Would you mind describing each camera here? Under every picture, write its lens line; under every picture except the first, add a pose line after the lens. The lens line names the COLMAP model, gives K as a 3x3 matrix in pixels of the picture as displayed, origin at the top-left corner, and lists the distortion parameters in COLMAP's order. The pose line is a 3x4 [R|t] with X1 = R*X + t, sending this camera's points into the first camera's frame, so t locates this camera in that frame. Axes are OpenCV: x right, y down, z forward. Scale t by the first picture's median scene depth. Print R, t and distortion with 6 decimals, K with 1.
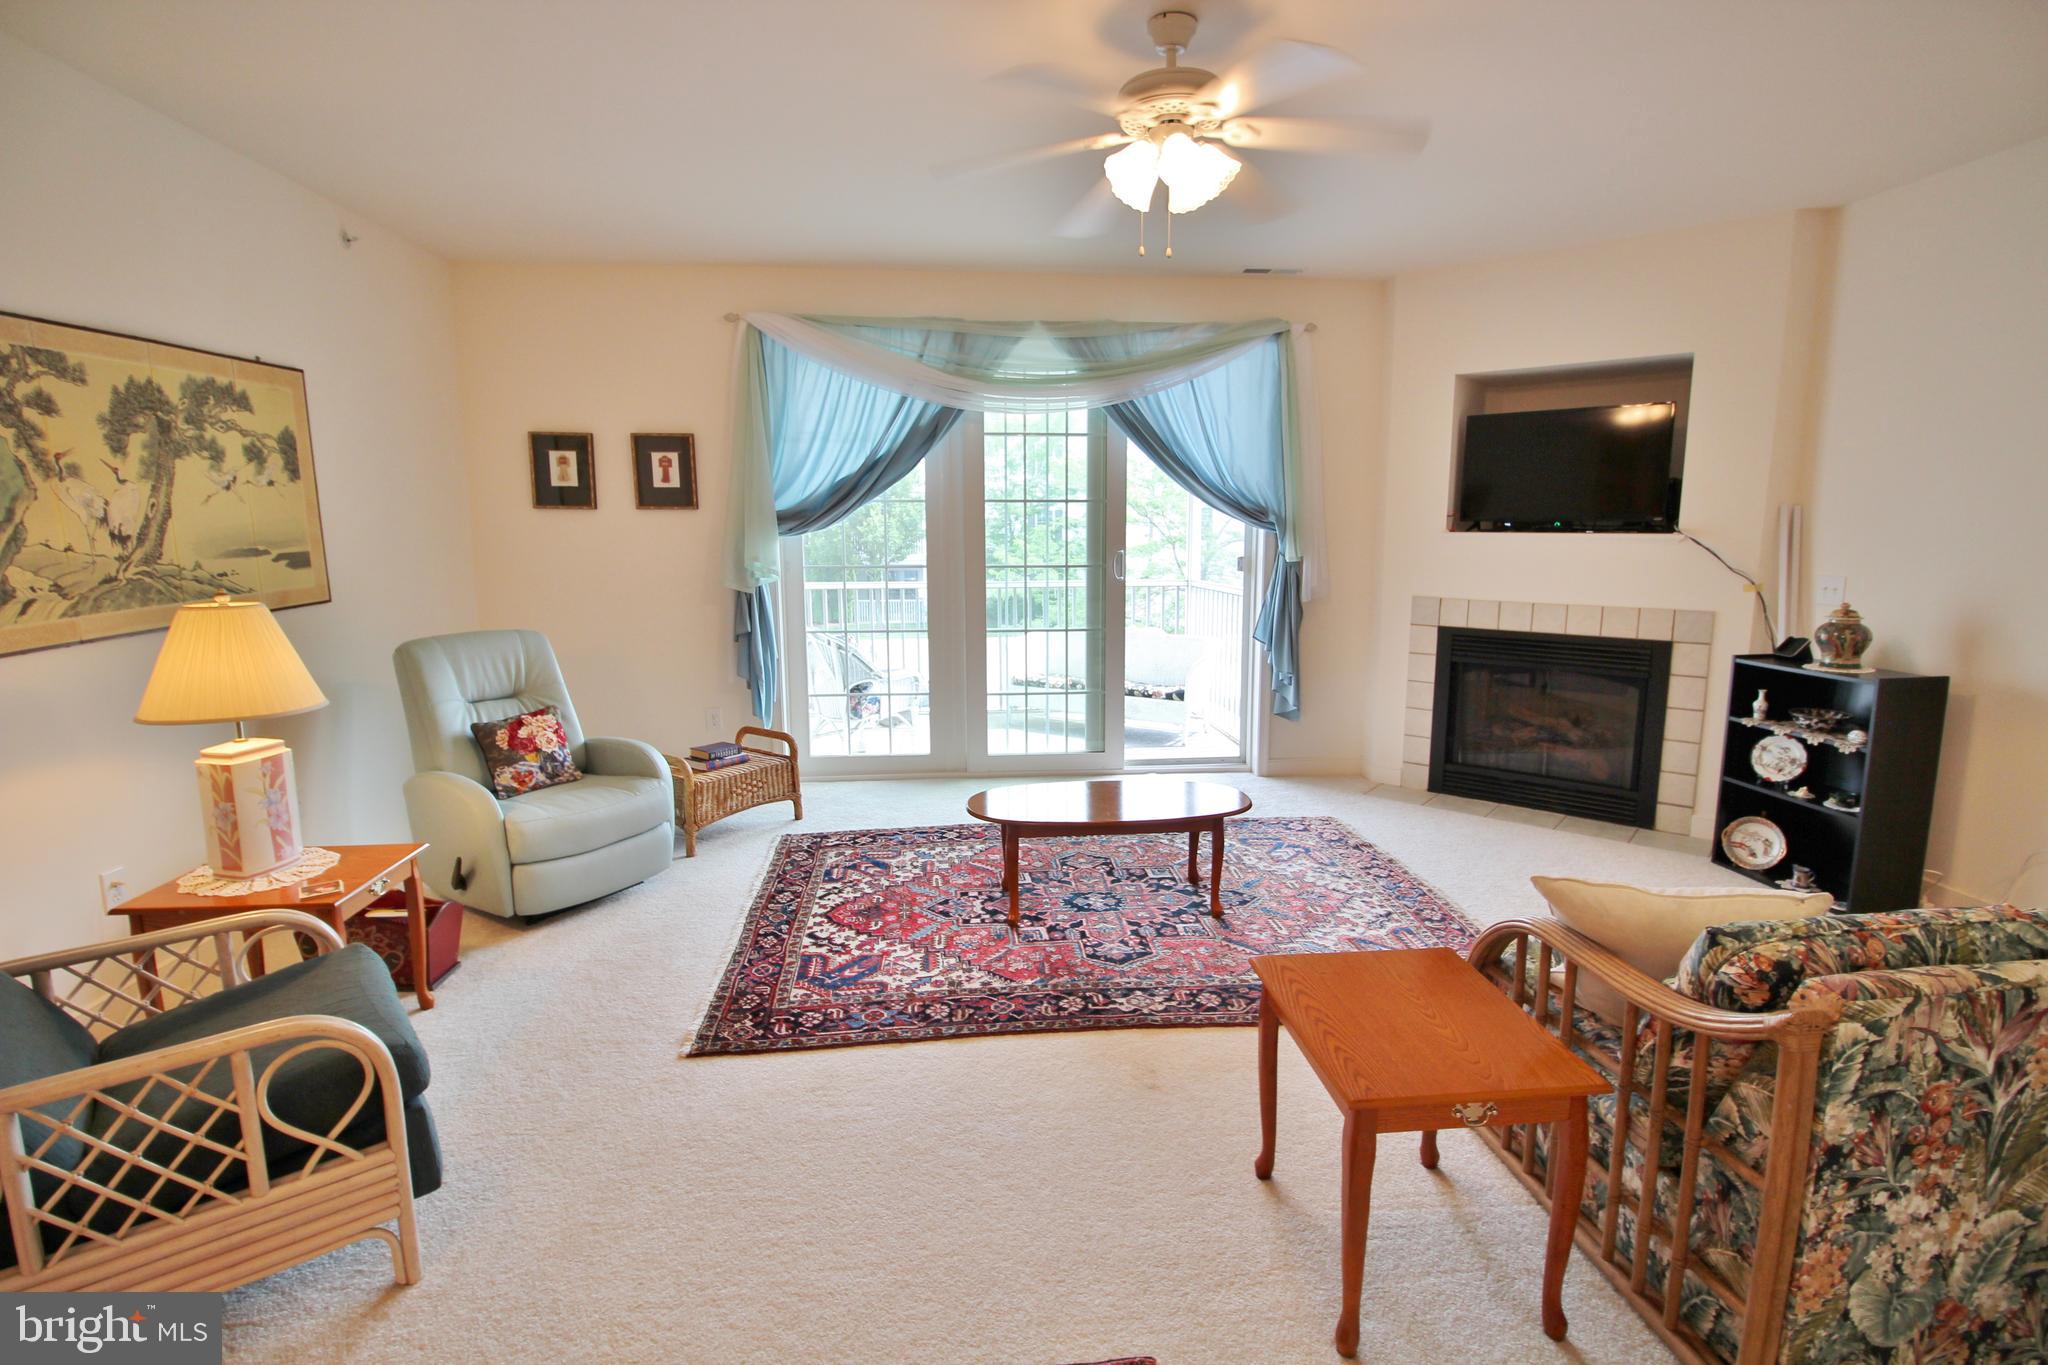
lens RADIAL K [[951.7, 0, 1031.2], [0, 951.7, 667.9], [0, 0, 1]] dist [-0.003837, -0.010860]
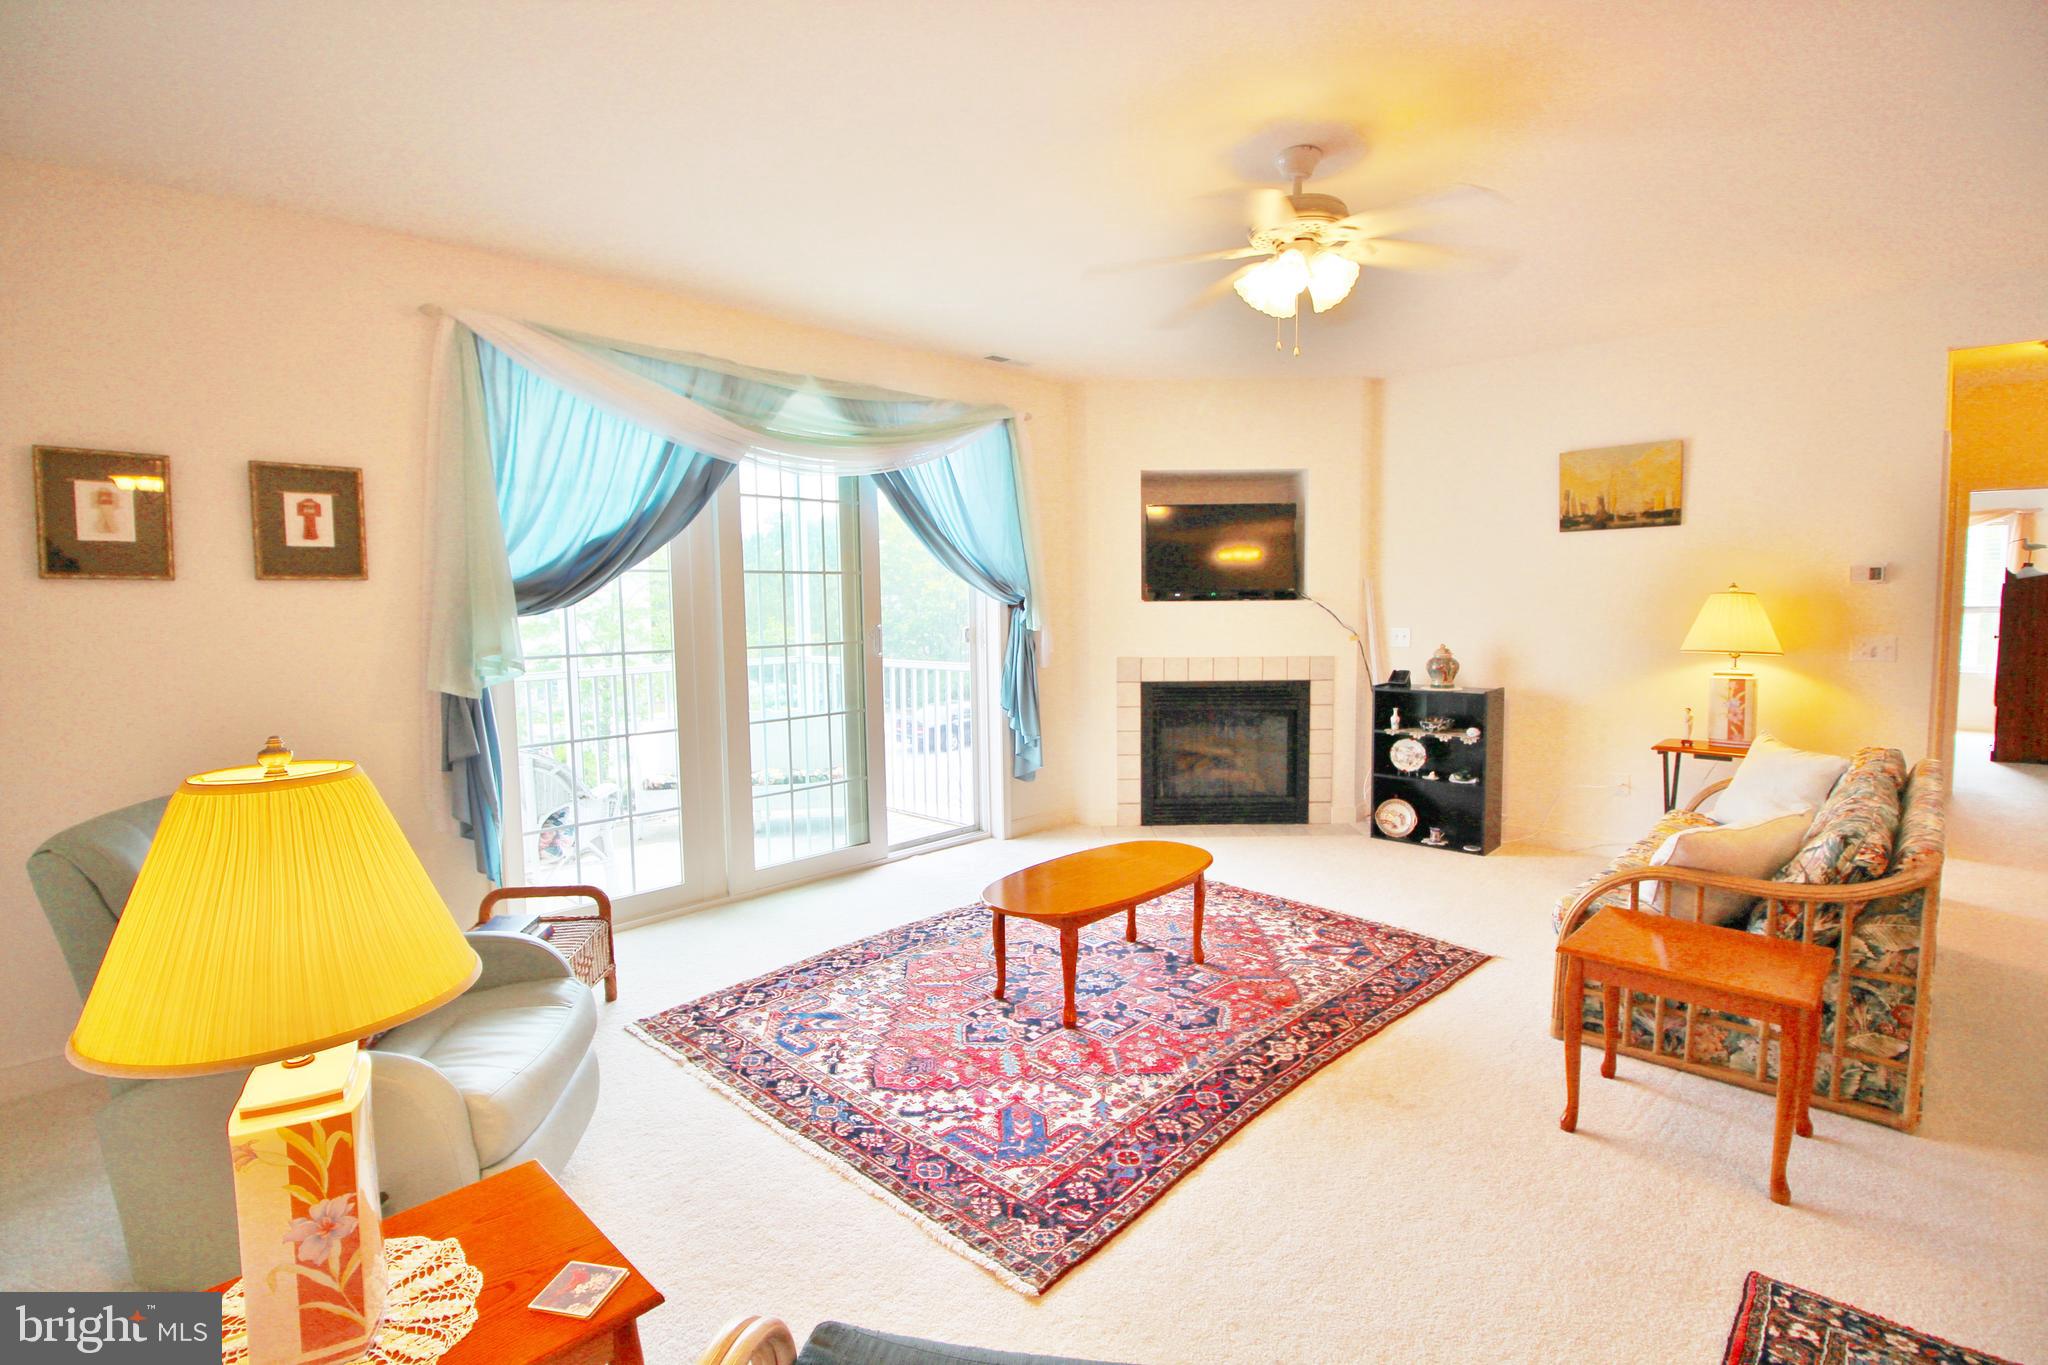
lens RADIAL K [[951.7, 0, 1031.2], [0, 951.7, 669.9], [0, 0, 1]] dist [-0.003837, -0.010860]
pose [[0.759923, -0.056970, 0.647511, -0.504922], [0.106134, 0.993658, -0.037134, -0.035063], [-0.641289, 0.096942, 0.761151, 0.233618]]
